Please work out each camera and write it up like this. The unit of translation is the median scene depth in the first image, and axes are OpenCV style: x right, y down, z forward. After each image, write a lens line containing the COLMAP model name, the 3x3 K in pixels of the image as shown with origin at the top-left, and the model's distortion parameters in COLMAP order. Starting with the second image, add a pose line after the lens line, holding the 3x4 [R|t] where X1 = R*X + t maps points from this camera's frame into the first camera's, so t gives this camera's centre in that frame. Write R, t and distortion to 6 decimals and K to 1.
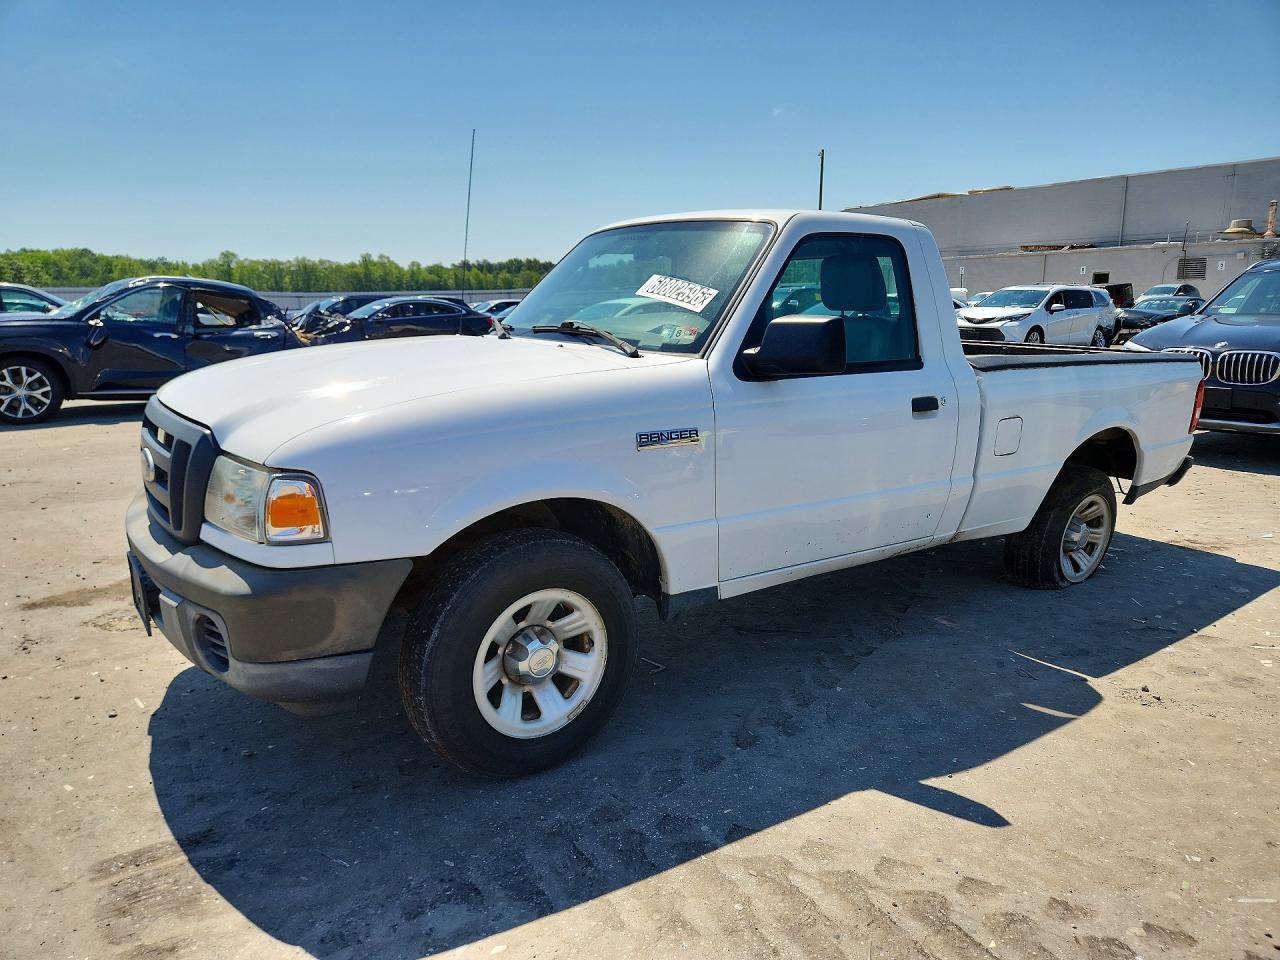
lens RADIAL K [[865.6, 0, 637.2], [0, 865.6, 481.9], [0, 0, 1]] dist [0.048160, -0.035444]
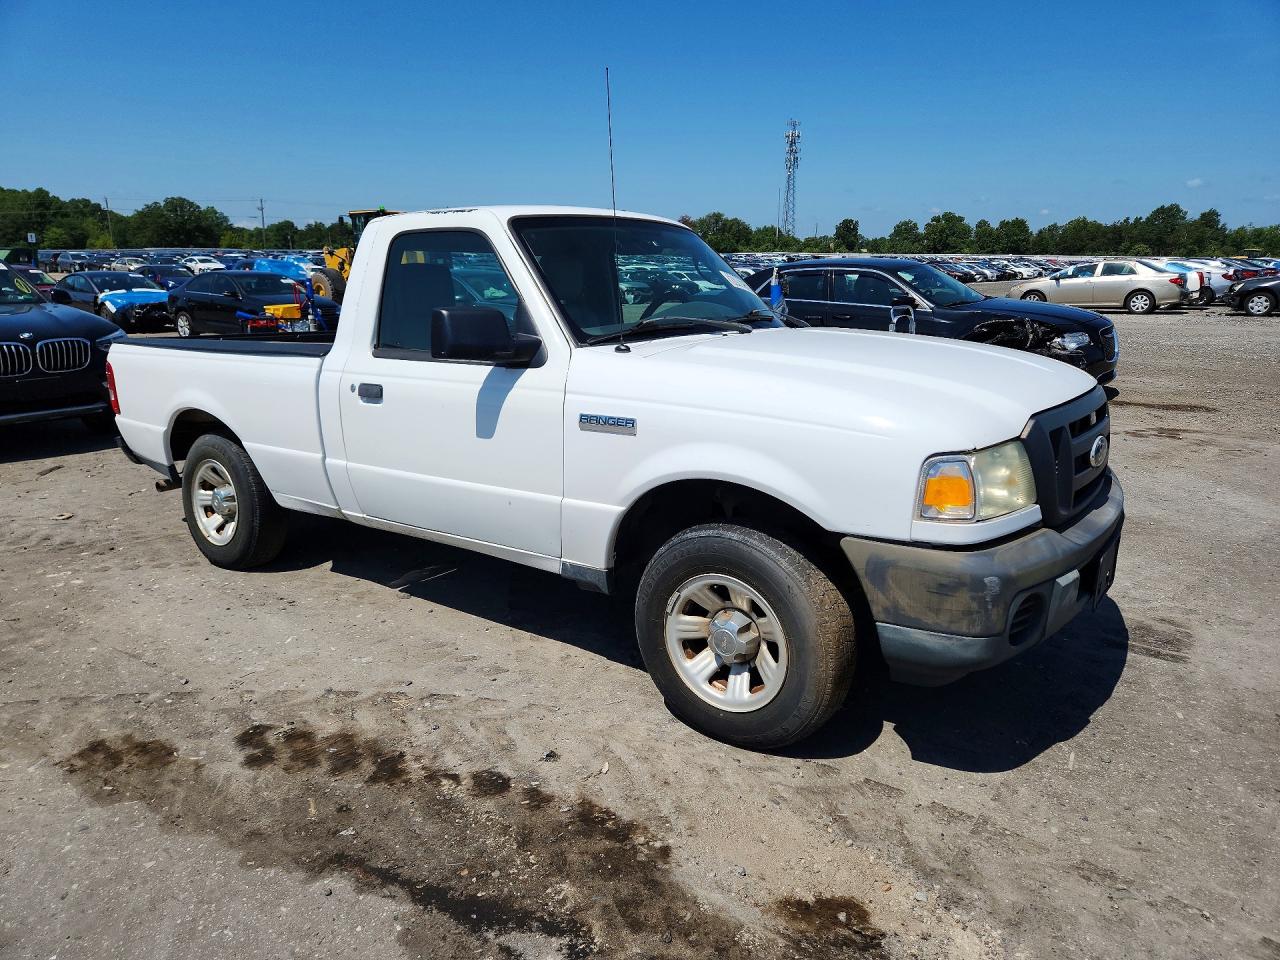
lens RADIAL K [[865.6, 0, 635.6], [0, 865.6, 481.1], [0, 0, 1]] dist [0.048160, -0.035444]
pose [[-0.317581, -0.215799, 0.923349, -0.163657], [0.202673, 0.935809, 0.288420, -0.048471], [-0.926319, 0.278734, -0.253458, 0.215180]]
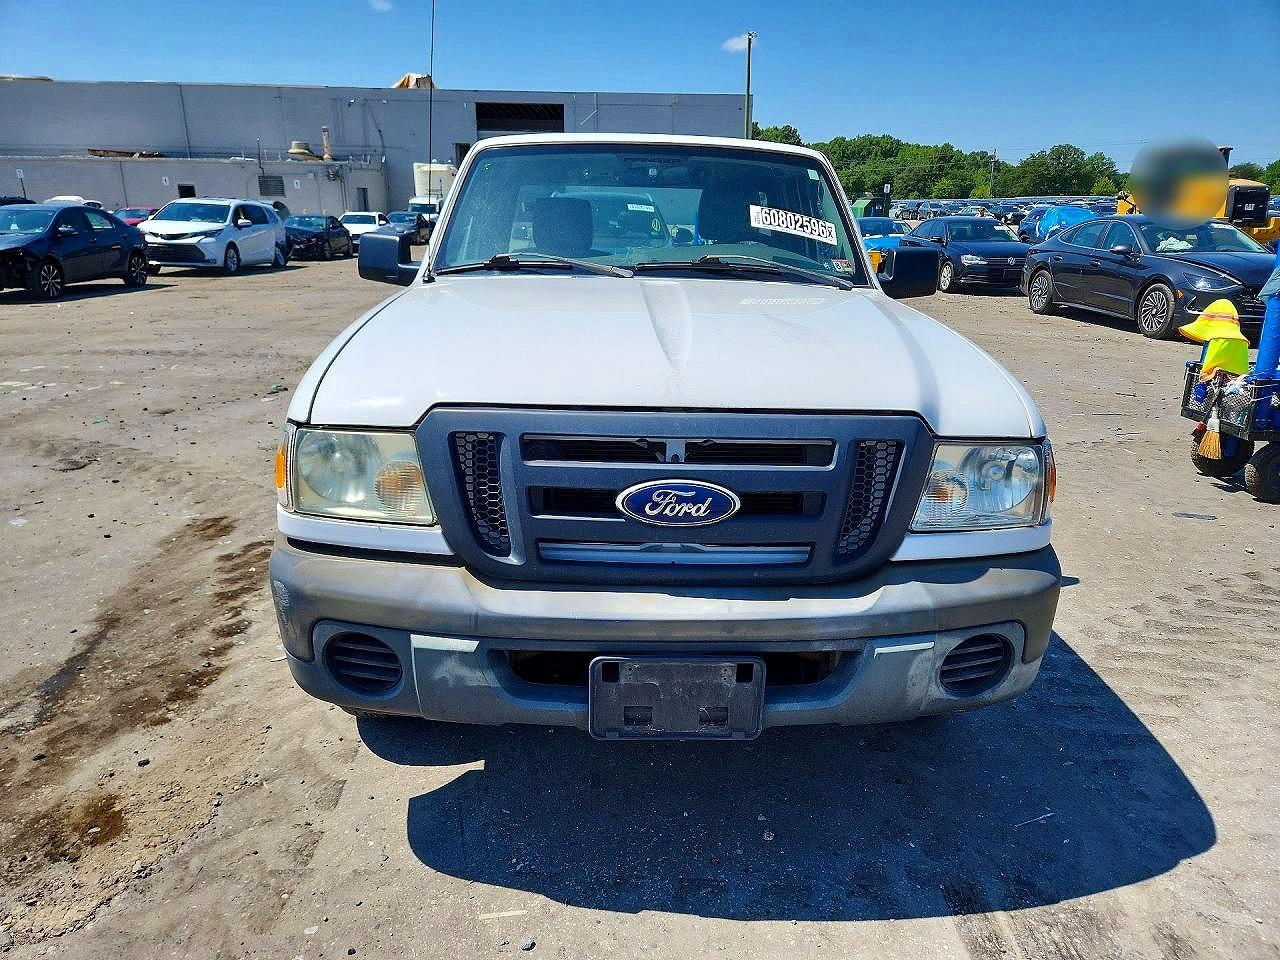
lens RADIAL K [[865.6, 0, 642.3], [0, 865.6, 478.8], [0, 0, 1]] dist [0.048160, -0.035444]
pose [[0.552013, -0.227561, 0.802183, -0.129164], [0.154227, 0.973305, 0.169975, -0.017789], [-0.819449, 0.029890, 0.572373, 0.078538]]
